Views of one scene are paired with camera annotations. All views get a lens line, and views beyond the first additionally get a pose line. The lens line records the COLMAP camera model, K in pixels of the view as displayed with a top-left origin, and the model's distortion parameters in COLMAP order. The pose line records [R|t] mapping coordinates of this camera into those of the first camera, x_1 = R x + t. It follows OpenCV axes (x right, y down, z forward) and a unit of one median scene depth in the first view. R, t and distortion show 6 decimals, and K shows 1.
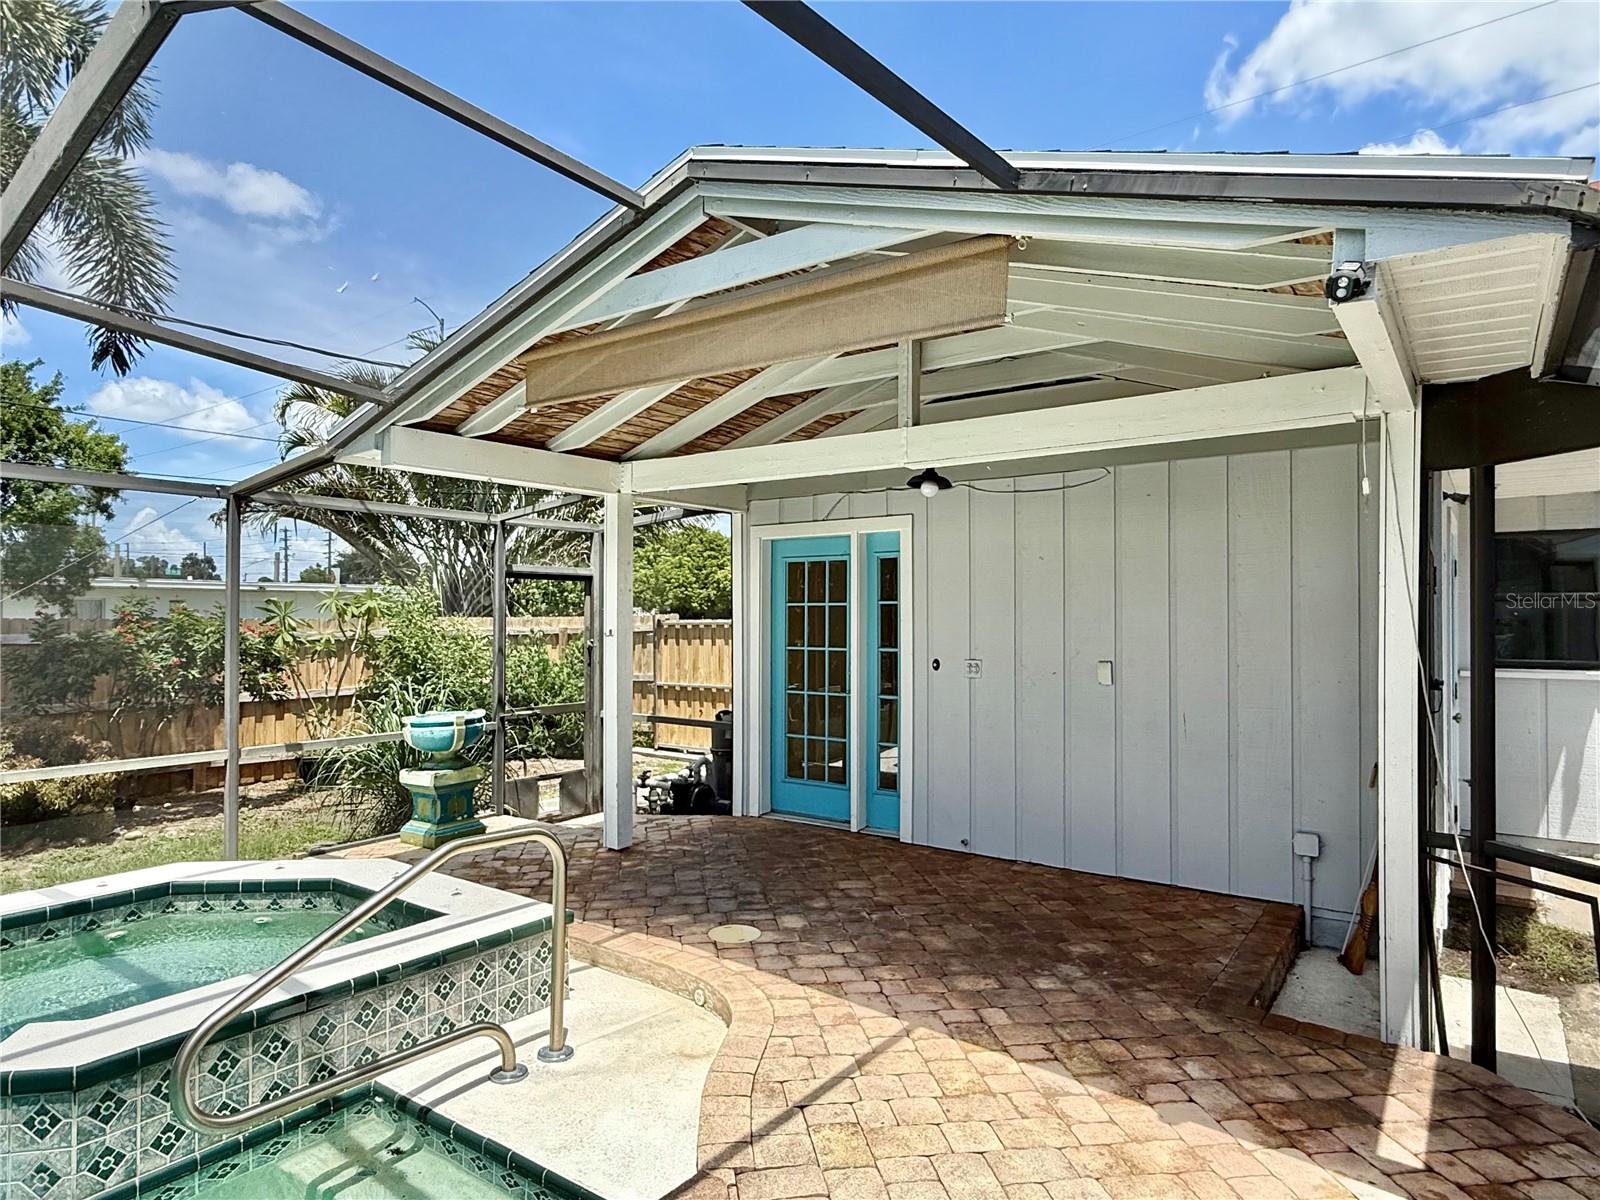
lens RADIAL K [[957.2, 0, 800.0], [0, 957.2, 600.0], [0, 0, 1]] dist [-0.000899, 0.001608]
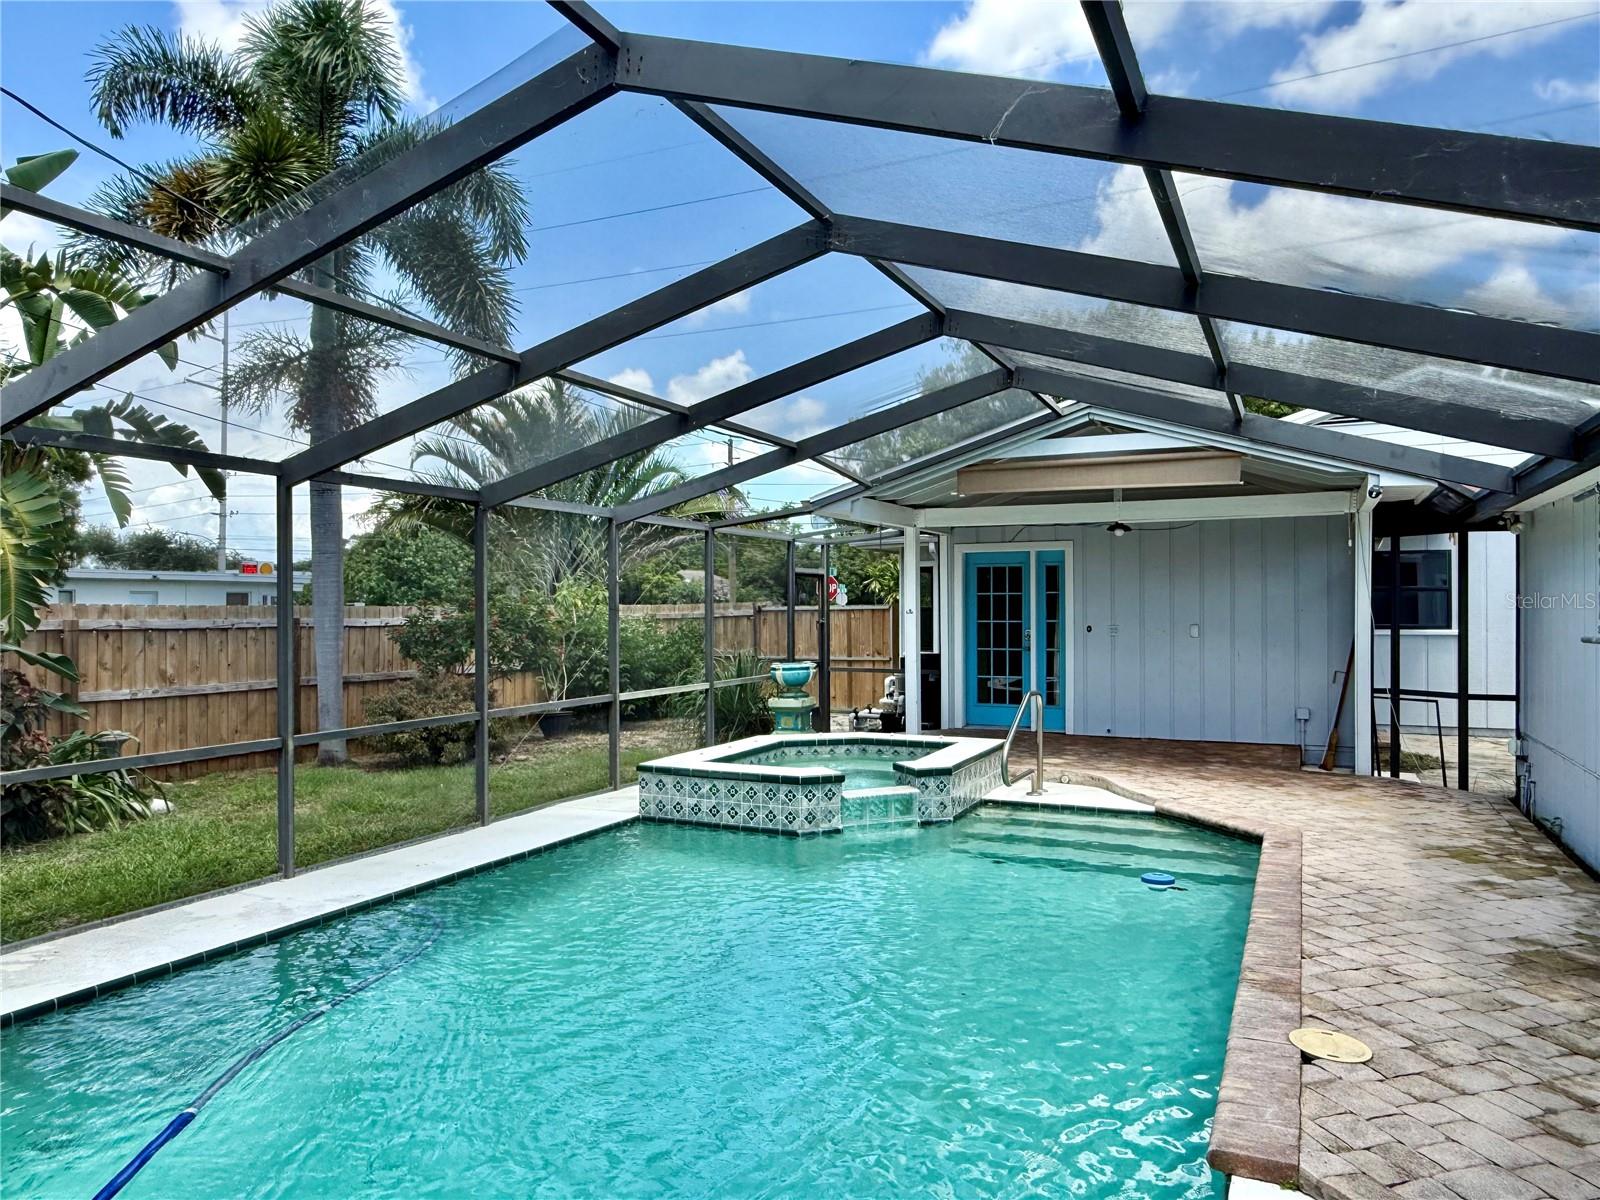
lens RADIAL K [[1085.2, 0, 800.0], [0, 1085.2, 600.0], [0, 0, 1]] dist [-0.007983, -0.002215]
pose [[0.980934, -0.002508, 0.194325, -0.744120], [0.000676, 0.999955, 0.009490, -0.003091], [-0.194340, -0.009178, 0.980891, -0.802259]]
